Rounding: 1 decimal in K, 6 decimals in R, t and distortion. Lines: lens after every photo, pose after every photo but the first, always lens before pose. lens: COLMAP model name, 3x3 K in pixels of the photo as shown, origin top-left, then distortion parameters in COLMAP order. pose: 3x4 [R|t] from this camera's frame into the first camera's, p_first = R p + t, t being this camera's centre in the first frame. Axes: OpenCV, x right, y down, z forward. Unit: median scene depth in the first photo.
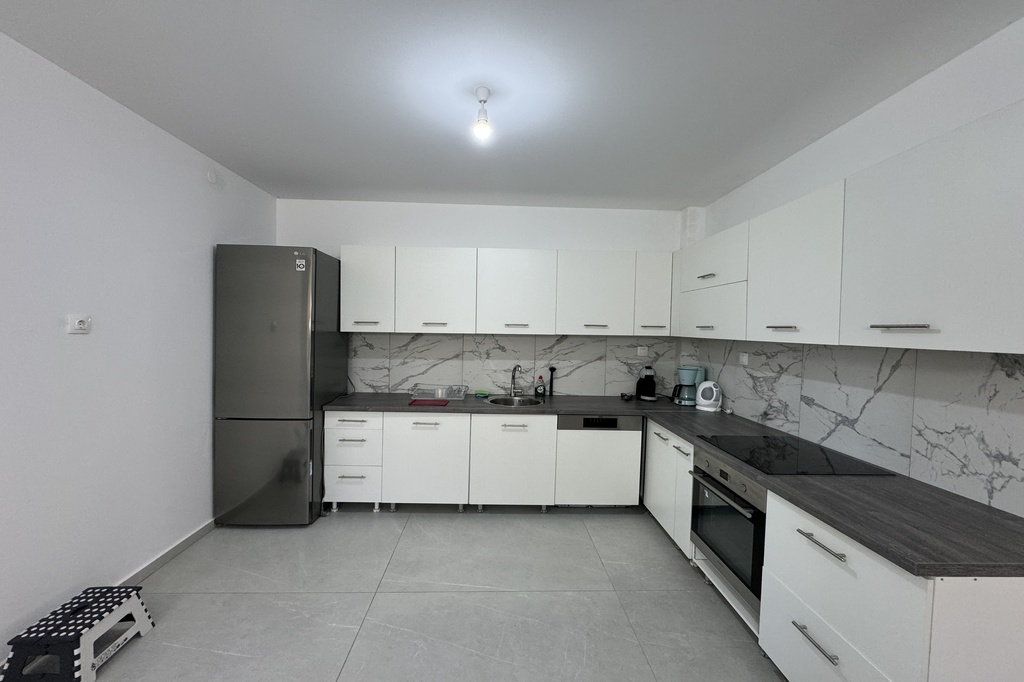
lens RADIAL K [[409.1, 0, 511.4], [0, 409.1, 343.7], [0, 0, 1]] dist [-0.001239, -0.000014]
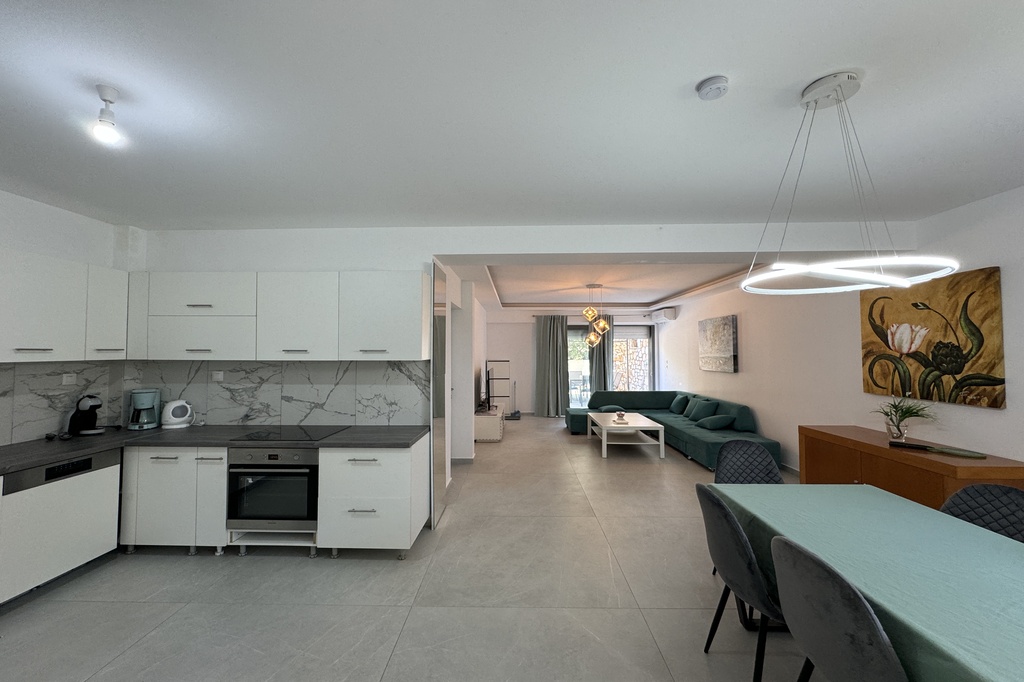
lens RADIAL K [[409.4, 0, 510.6], [0, 409.4, 337.5], [0, 0, 1]] dist [-0.000498, -0.000077]
pose [[0.062616, 0.016353, 0.997904, -0.552062], [0.038006, 0.999101, -0.018757, -0.019808], [-0.997314, 0.039101, 0.061939, 0.059590]]
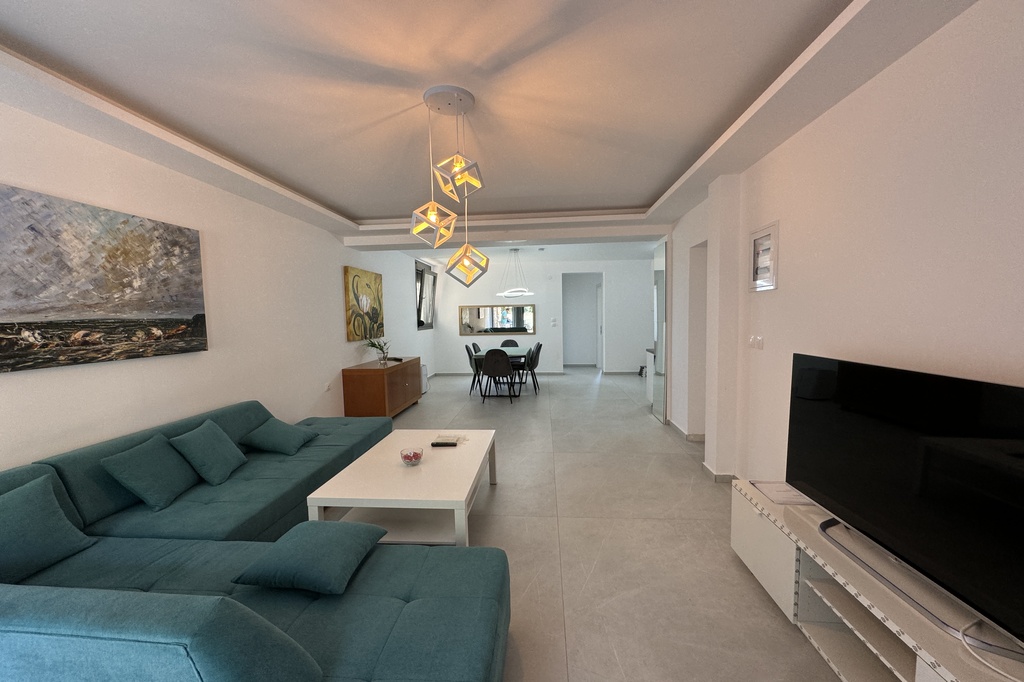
lens RADIAL K [[409.1, 0, 511.4], [0, 409.1, 343.7], [0, 0, 1]] dist [-0.001239, -0.000014]
pose [[-0.124247, 0.048348, -0.991073, 2.336922], [-0.019435, 0.998502, 0.051147, 0.073774], [0.992061, 0.025617, -0.123122, -0.050850]]
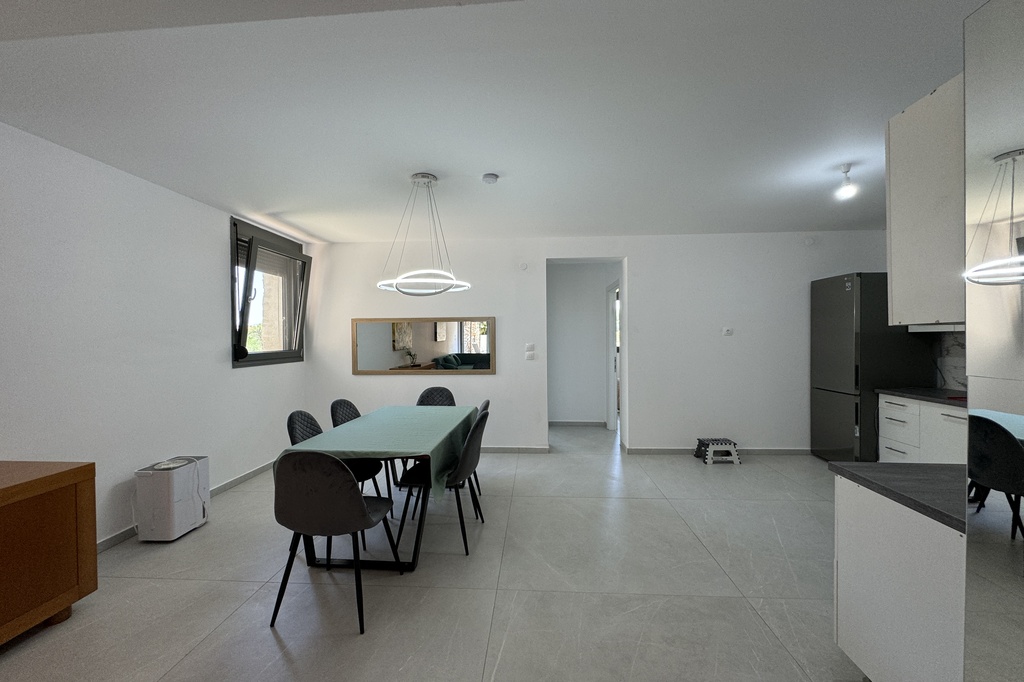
lens RADIAL K [[409.1, 0, 511.4], [0, 409.1, 343.7], [0, 0, 1]] dist [-0.001239, -0.000014]
pose [[-0.106668, -0.005238, -0.994281, 0.947255], [-0.027991, 0.999606, -0.002263, 0.042329], [0.993901, 0.027590, -0.106773, -0.021844]]
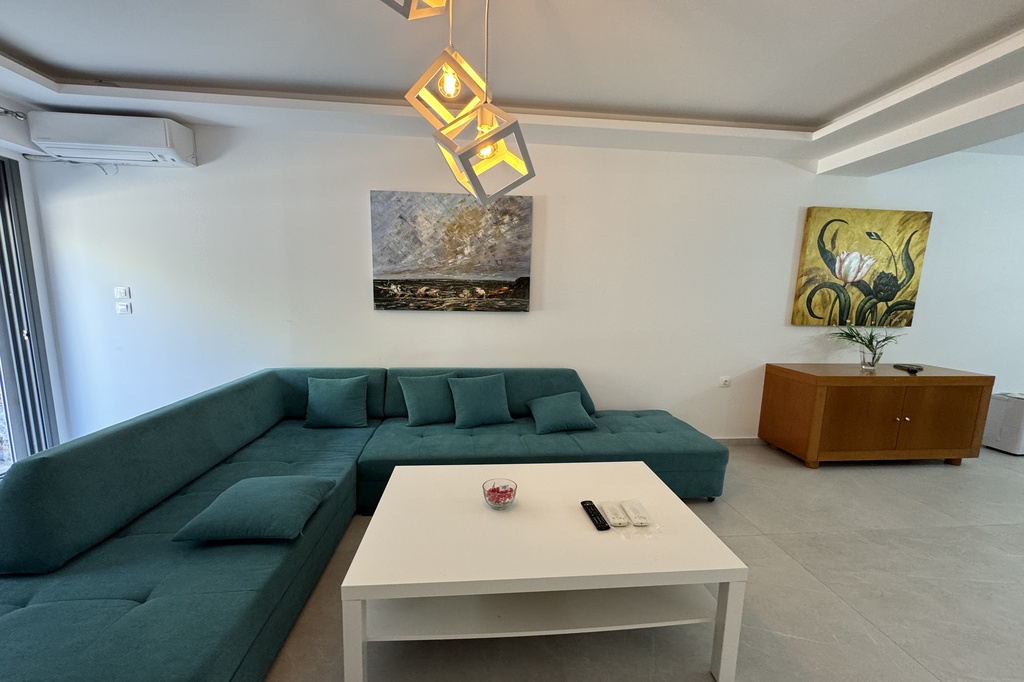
lens RADIAL K [[409.1, 0, 511.4], [0, 409.1, 343.7], [0, 0, 1]] dist [-0.001239, -0.000014]
pose [[-0.997759, -0.035542, -0.056695, 1.572019], [-0.044973, 0.983565, 0.174862, 0.054434], [0.049548, 0.177020, -0.982959, 0.138350]]
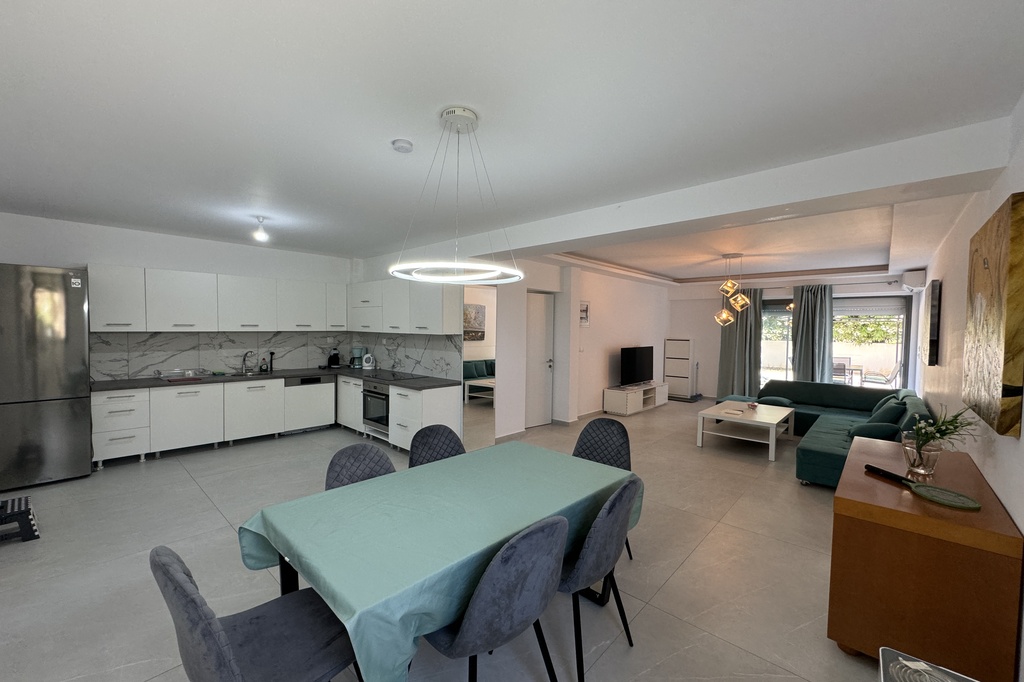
lens RADIAL K [[409.1, 0, 511.4], [0, 409.1, 343.7], [0, 0, 1]] dist [-0.001239, -0.000014]
pose [[0.706996, -0.038489, 0.706169, -0.415340], [0.026796, 0.999259, 0.027635, 0.008285], [-0.706709, -0.000615, 0.707504, -0.872960]]
